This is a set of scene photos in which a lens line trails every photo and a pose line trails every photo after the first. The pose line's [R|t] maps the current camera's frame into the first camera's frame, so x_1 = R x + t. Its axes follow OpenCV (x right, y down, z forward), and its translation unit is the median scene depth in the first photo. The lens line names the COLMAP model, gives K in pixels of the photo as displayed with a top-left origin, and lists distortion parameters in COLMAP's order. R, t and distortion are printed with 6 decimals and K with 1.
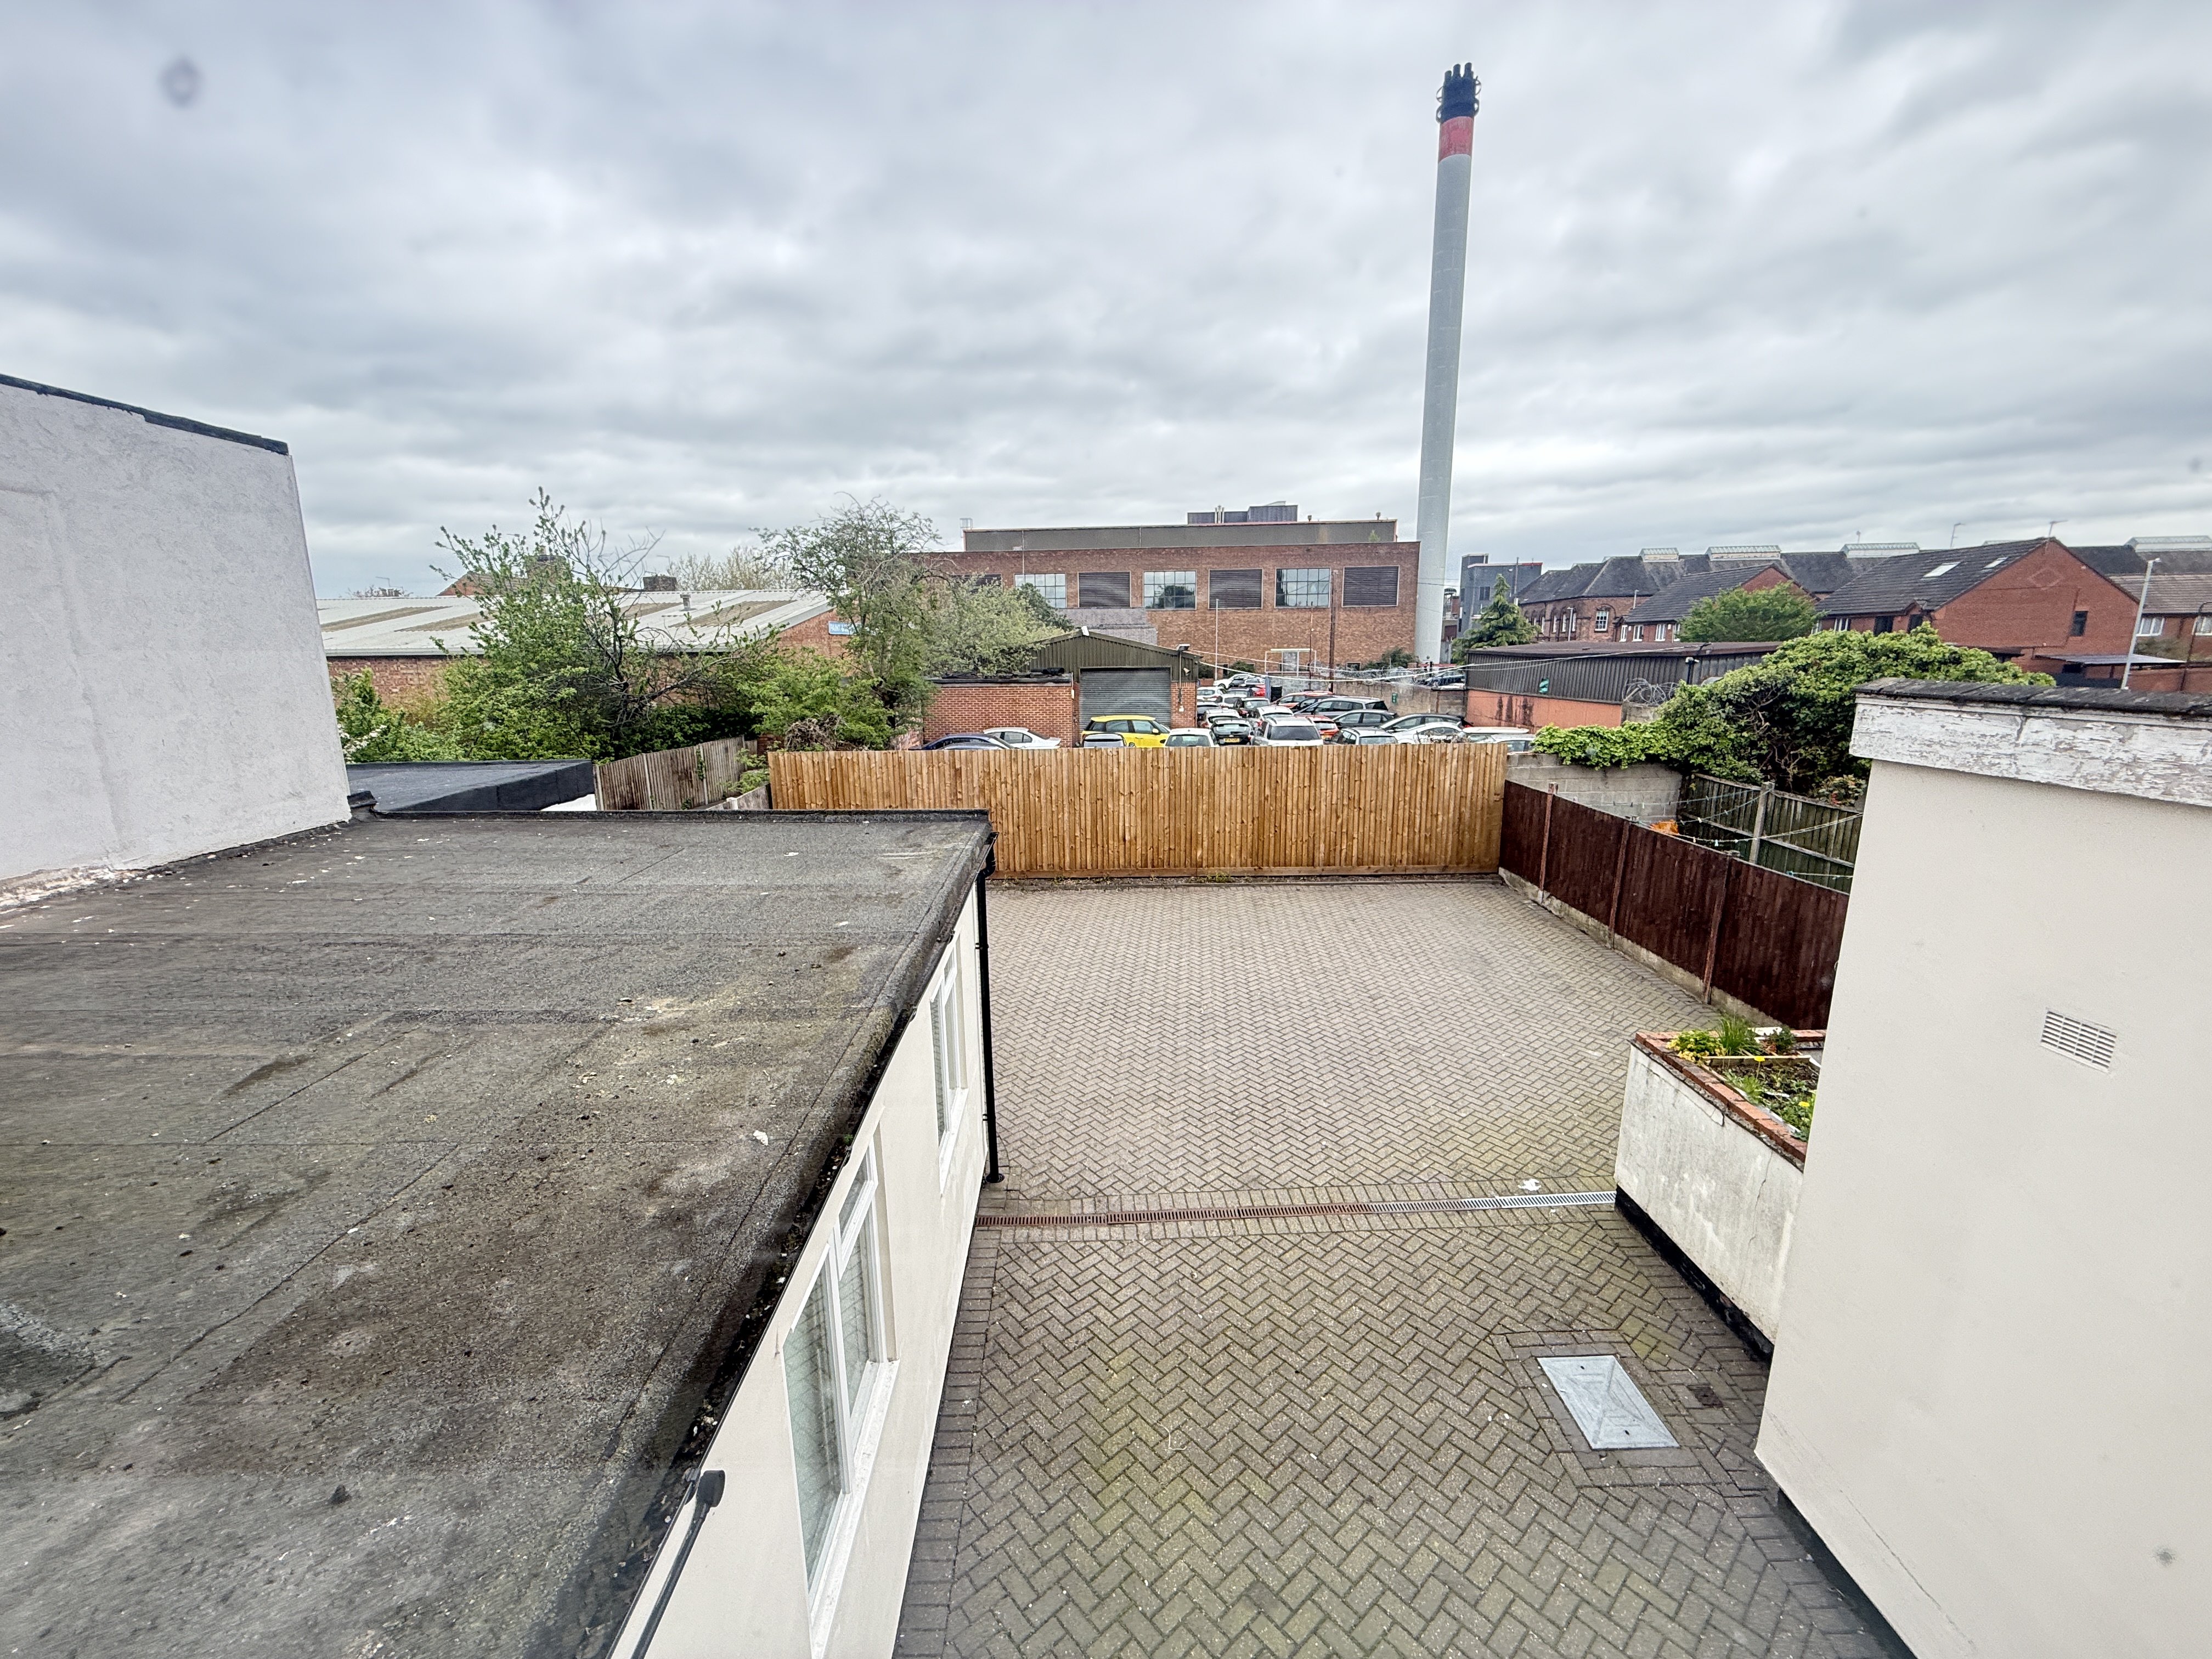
lens RADIAL K [[883.8, 0, 1116.3], [0, 883.8, 835.8], [0, 0, 1]] dist [0.004777, 0.000466]
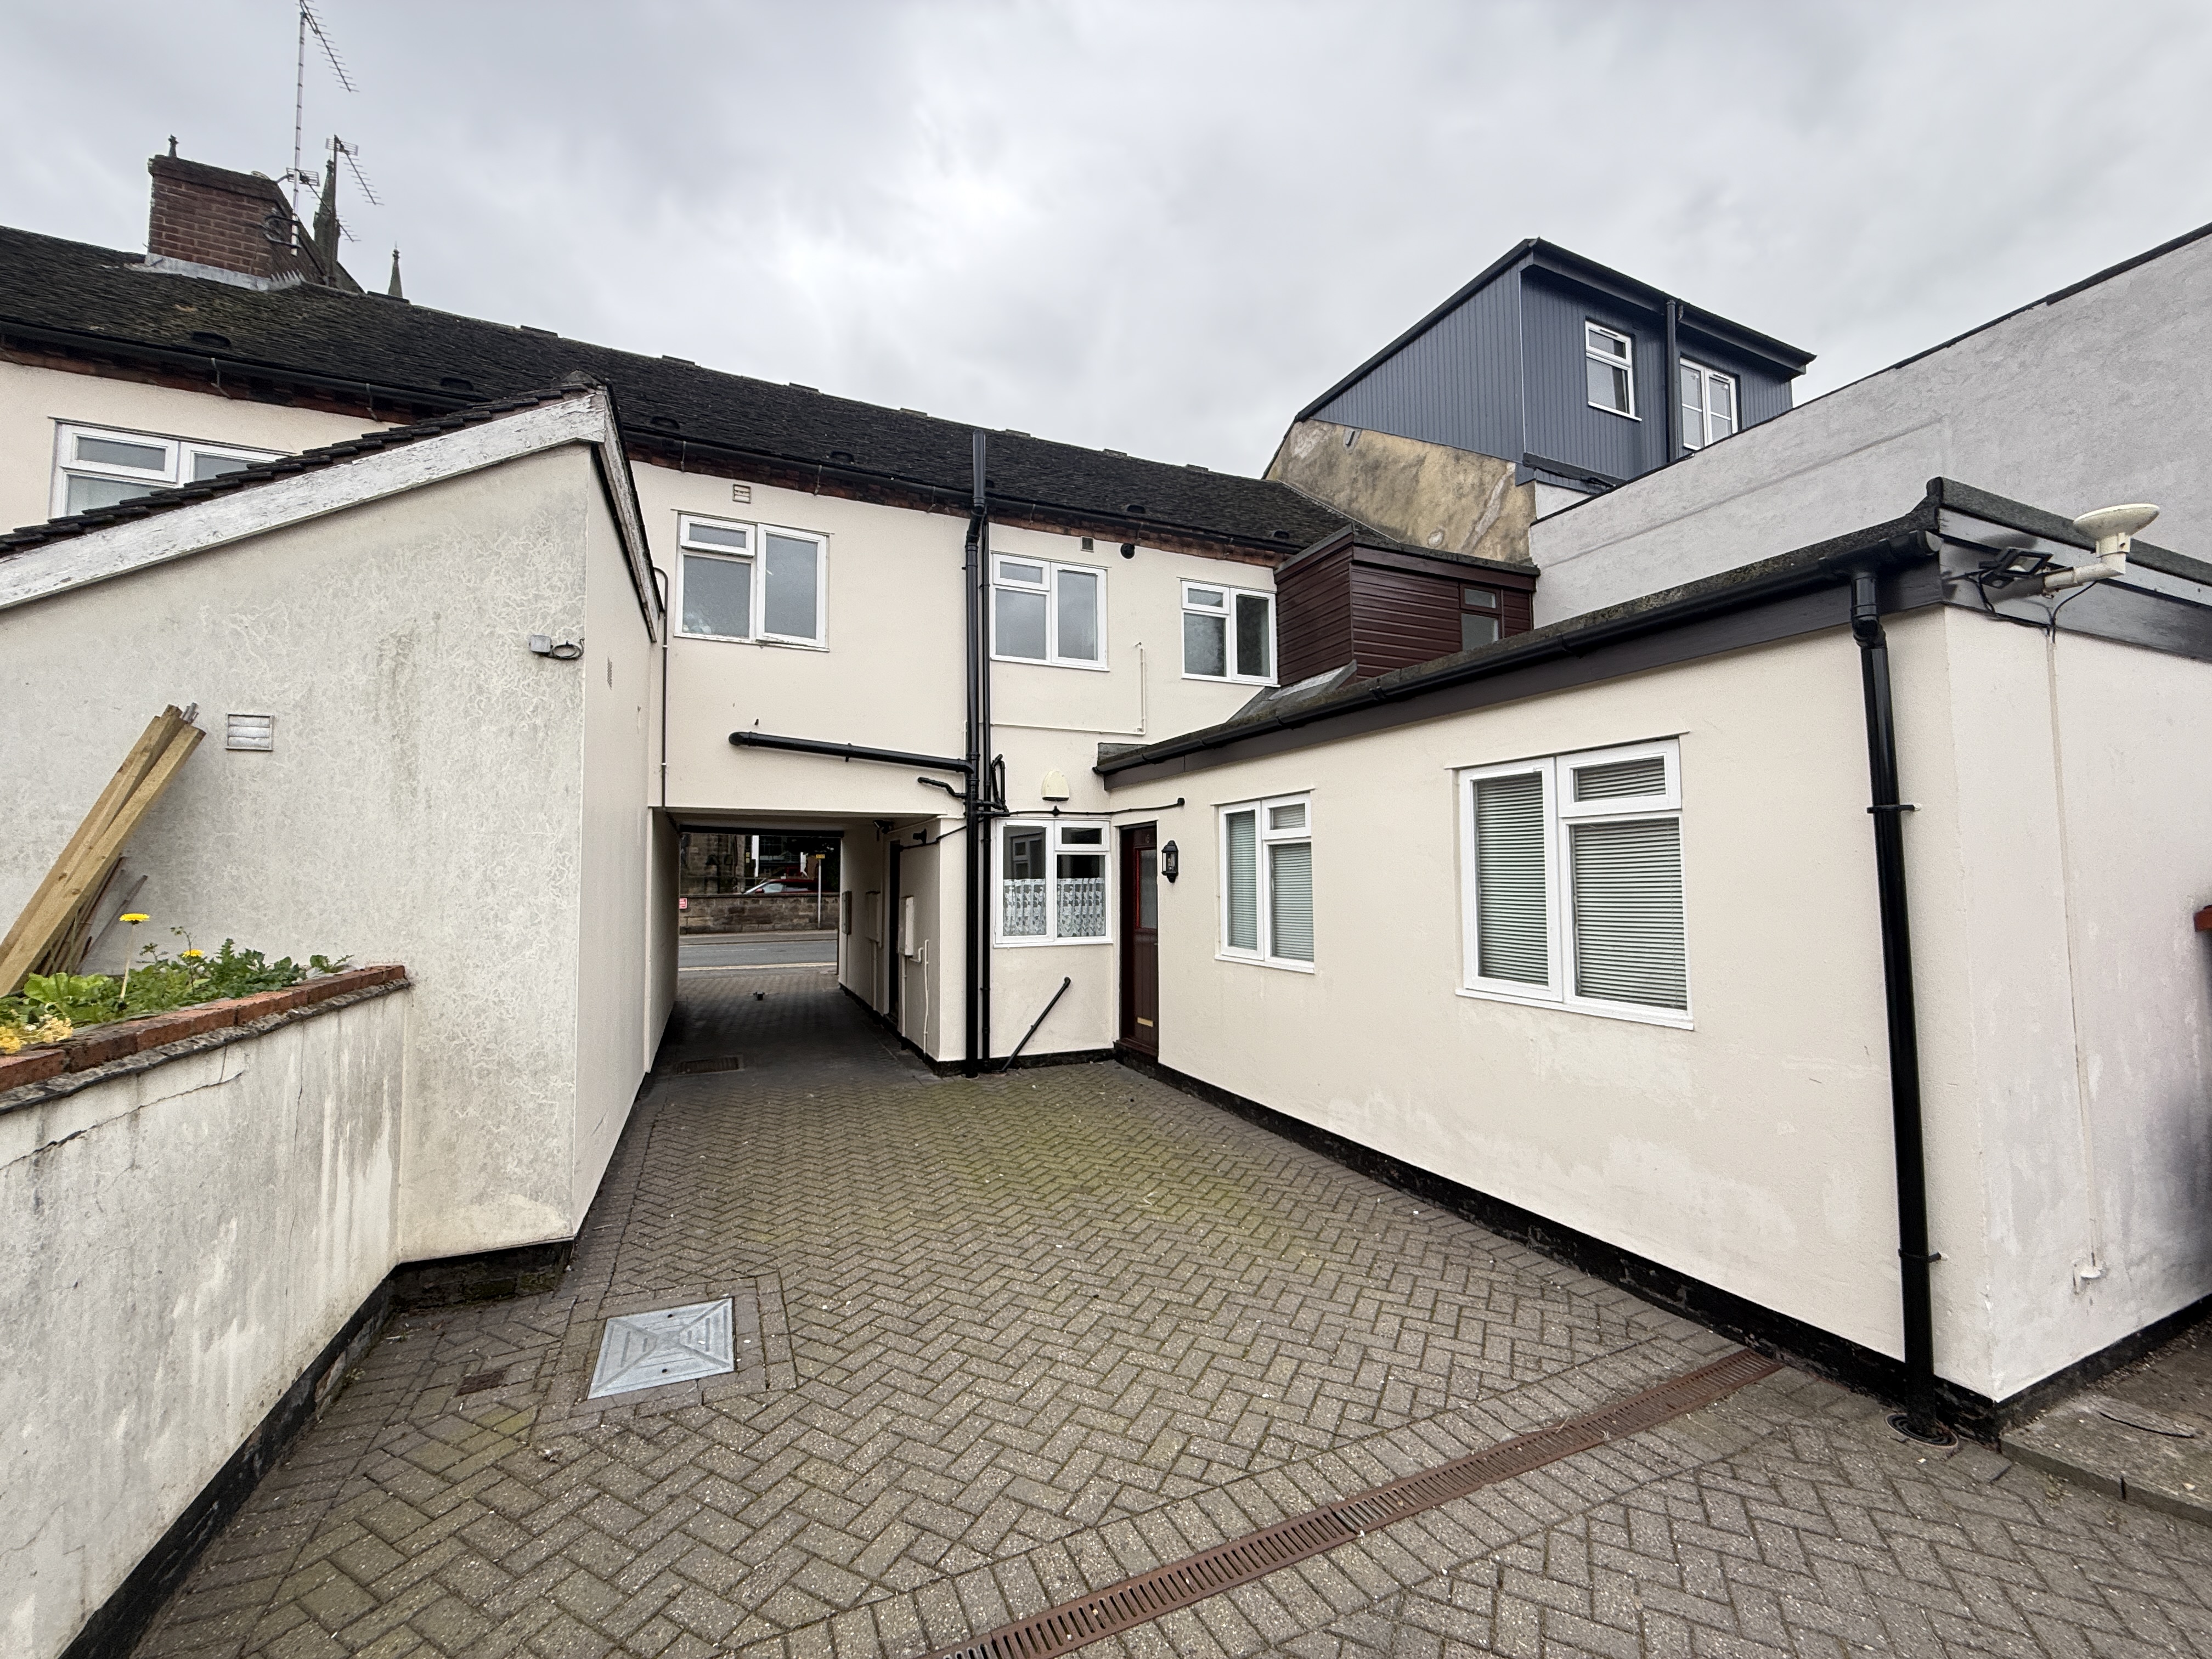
lens RADIAL K [[883.8, 0, 1109.8], [0, 883.8, 833.7], [0, 0, 1]] dist [0.004777, 0.000466]
pose [[-0.923064, -0.001760, -0.384643, 0.463403], [-0.061844, 0.987659, 0.143894, 0.119293], [0.379642, 0.156611, -0.911781, 1.568031]]
